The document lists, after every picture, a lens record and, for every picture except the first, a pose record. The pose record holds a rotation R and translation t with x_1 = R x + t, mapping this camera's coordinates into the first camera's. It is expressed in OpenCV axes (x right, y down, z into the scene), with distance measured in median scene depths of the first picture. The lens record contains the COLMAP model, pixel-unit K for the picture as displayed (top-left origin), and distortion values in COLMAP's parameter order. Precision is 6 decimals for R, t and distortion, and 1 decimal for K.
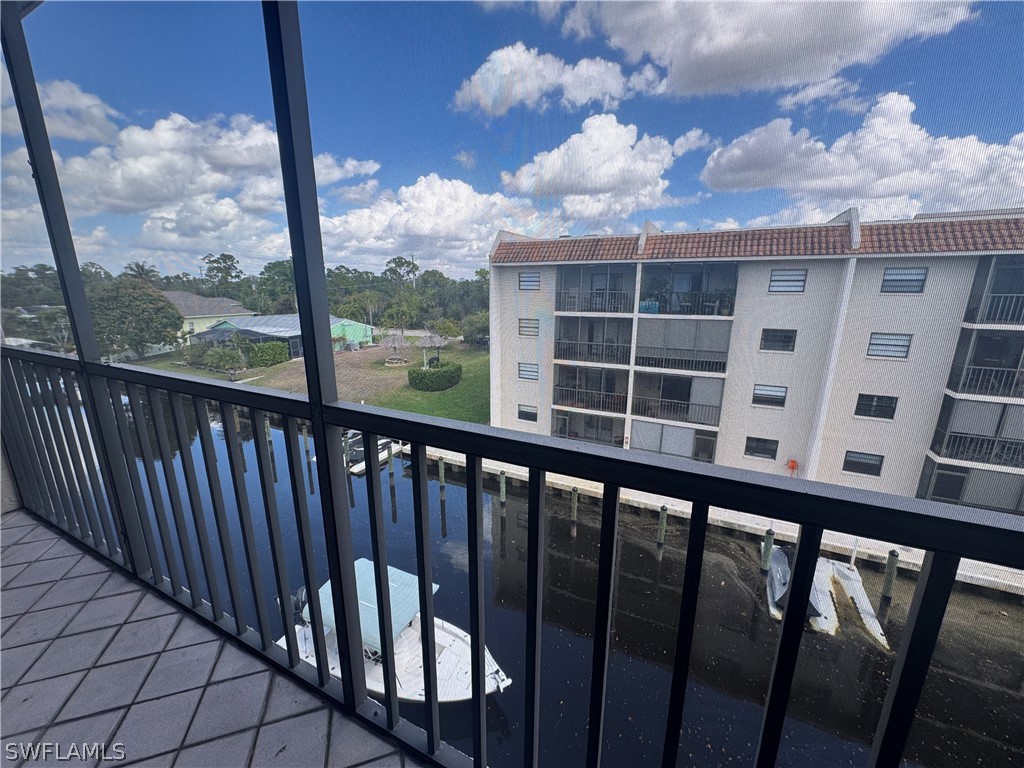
lens RADIAL K [[409.0, 0, 511.4], [0, 409.0, 385.2], [0, 0, 1]] dist [-0.002148, 0.000683]
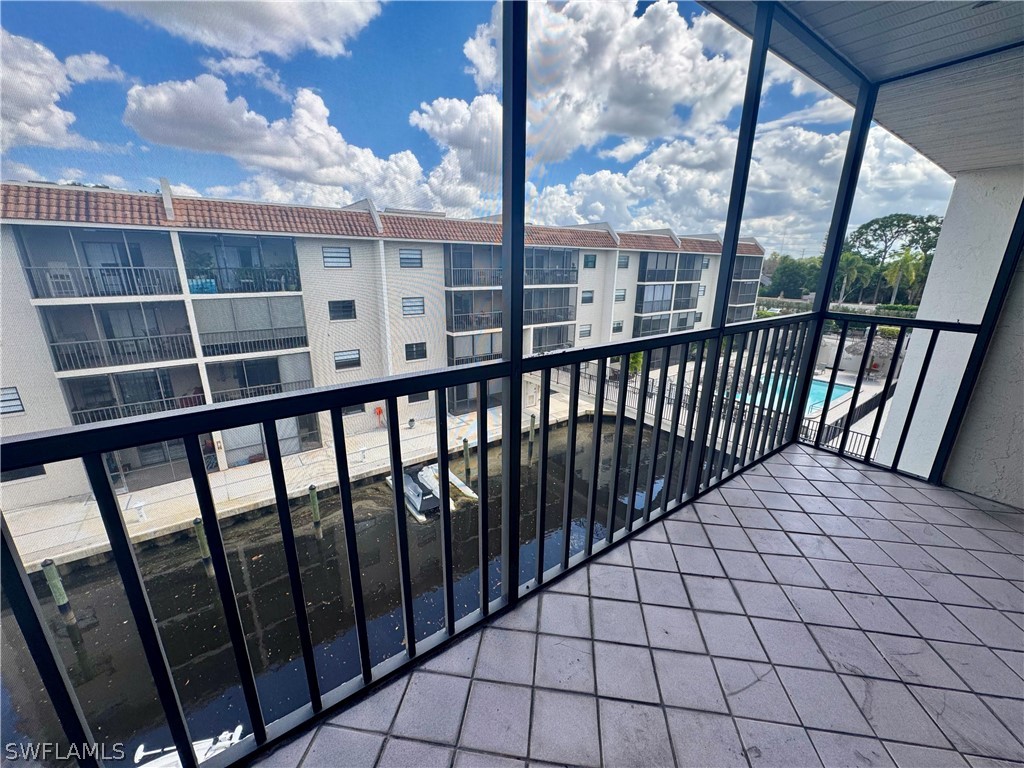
lens RADIAL K [[409.0, 0, 511.4], [0, 409.0, 385.2], [0, 0, 1]] dist [-0.002148, 0.000683]
pose [[0.454930, -0.250526, 0.854561, -0.121178], [0.200557, 0.963784, 0.175778, -0.011284], [-0.867649, 0.091421, 0.488699, 0.041758]]
